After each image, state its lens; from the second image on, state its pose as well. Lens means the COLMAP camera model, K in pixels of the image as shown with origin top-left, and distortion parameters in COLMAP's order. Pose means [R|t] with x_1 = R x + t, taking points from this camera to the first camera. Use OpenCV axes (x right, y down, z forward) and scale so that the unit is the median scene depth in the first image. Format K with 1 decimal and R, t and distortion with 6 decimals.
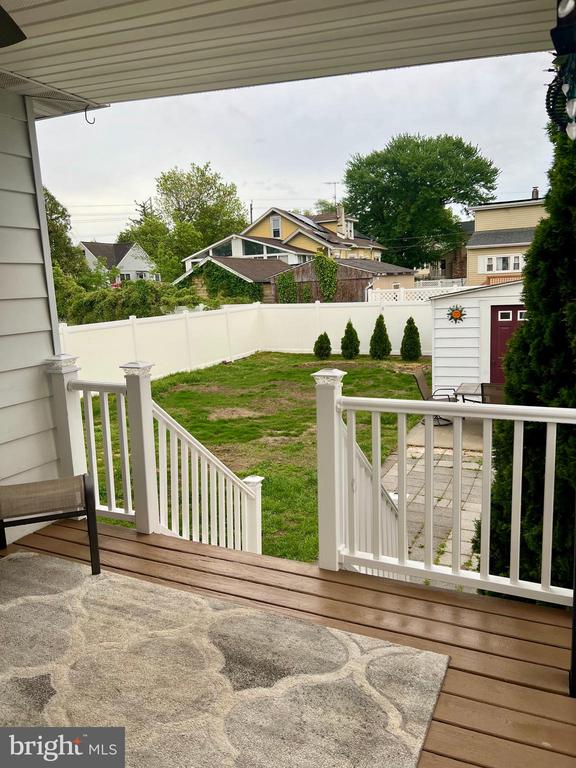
lens RADIAL K [[580.9, 0, 285.0], [0, 580.9, 387.0], [0, 0, 1]] dist [0.012783, 0.002914]
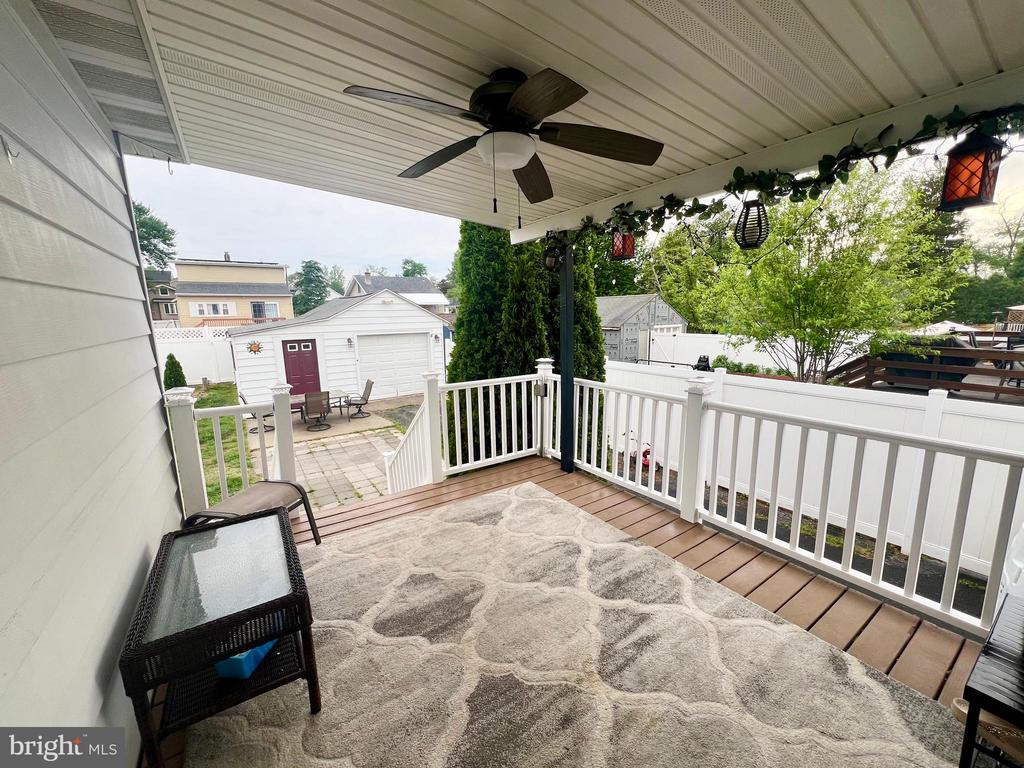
lens RADIAL K [[407.0, 0, 512.0], [0, 407.0, 384.0], [0, 0, 1]] dist [-0.000495, 0.000142]
pose [[0.506275, -0.112789, 0.854964, -0.981967], [0.141697, 0.988815, 0.046539, -0.015594], [-0.850651, 0.097585, 0.516595, 0.147183]]
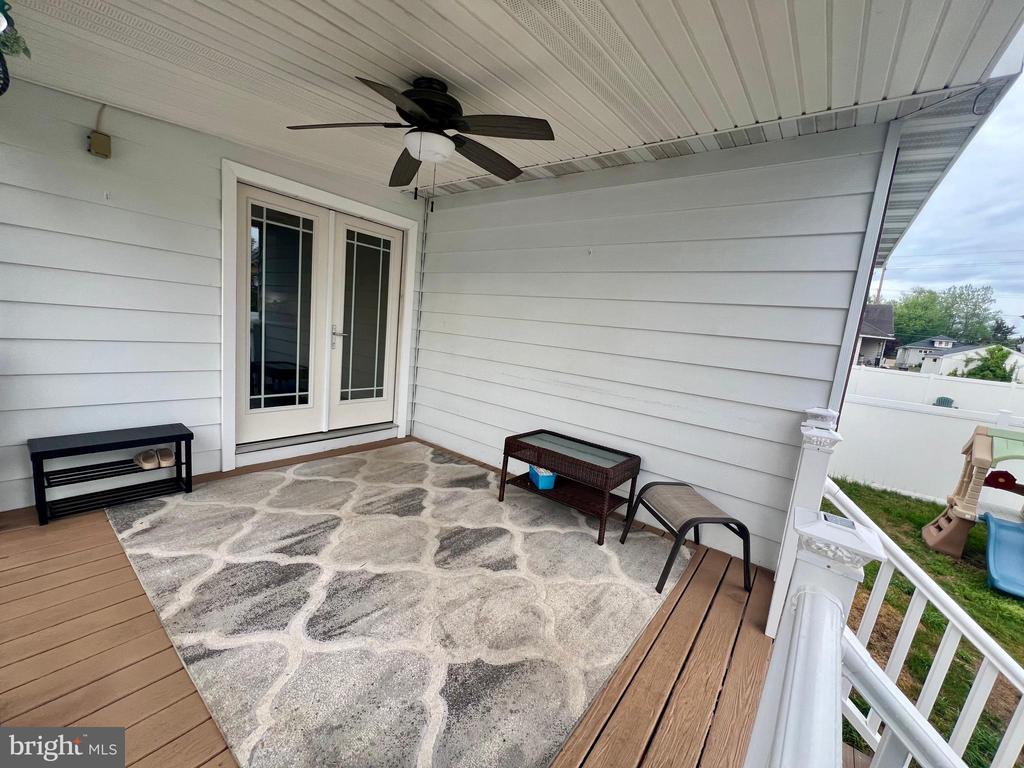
lens RADIAL K [[407.0, 0, 512.0], [0, 407.0, 384.0], [0, 0, 1]] dist [-0.000495, 0.000142]
pose [[-0.205304, 0.159970, -0.965536, 0.447345], [-0.255381, 0.943616, 0.210640, -0.140825], [0.944792, 0.289824, -0.152875, 0.877152]]
